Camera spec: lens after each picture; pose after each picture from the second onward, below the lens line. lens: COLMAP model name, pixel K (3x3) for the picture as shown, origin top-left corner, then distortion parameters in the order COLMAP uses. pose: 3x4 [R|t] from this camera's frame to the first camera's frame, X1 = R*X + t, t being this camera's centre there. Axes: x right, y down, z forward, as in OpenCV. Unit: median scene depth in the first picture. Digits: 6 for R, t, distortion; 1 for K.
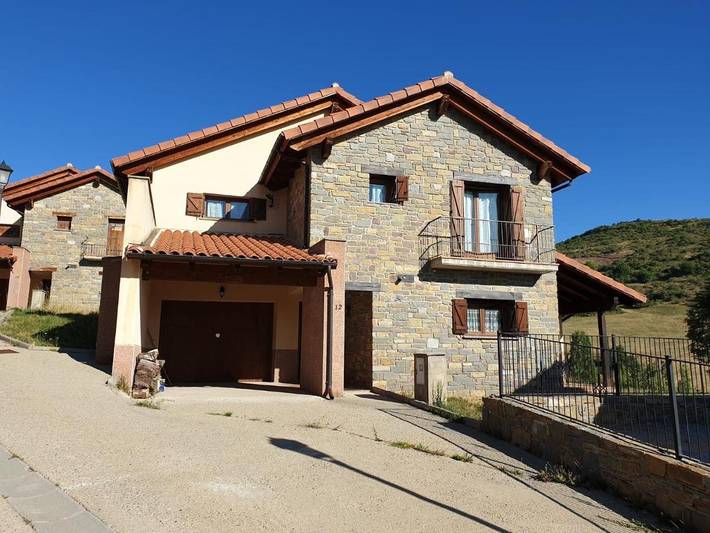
lens RADIAL K [[573.5, 0, 355.0], [0, 573.5, 266.5], [0, 0, 1]] dist [0.004886, 0.009908]
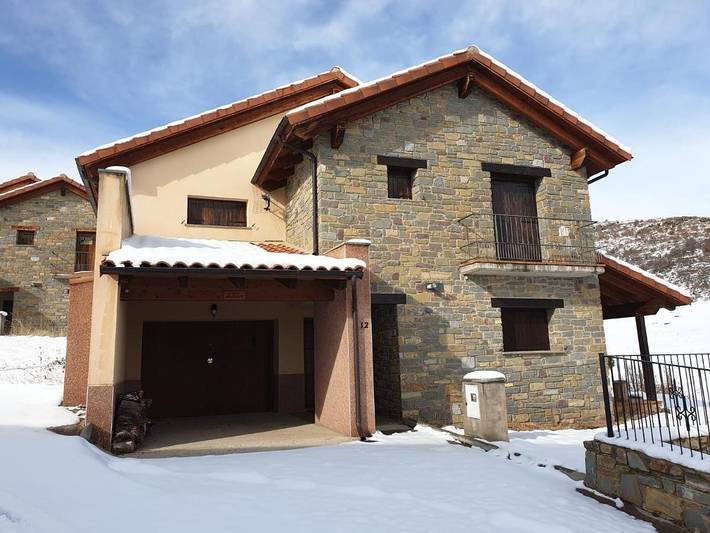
lens RADIAL K [[573.5, 0, 355.0], [0, 573.5, 266.5], [0, 0, 1]] dist [0.004886, 0.009908]
pose [[0.998486, -0.031762, 0.044908, -0.063911], [0.032427, 0.999374, -0.014163, -0.001558], [-0.044430, 0.015597, 0.998891, 0.149236]]
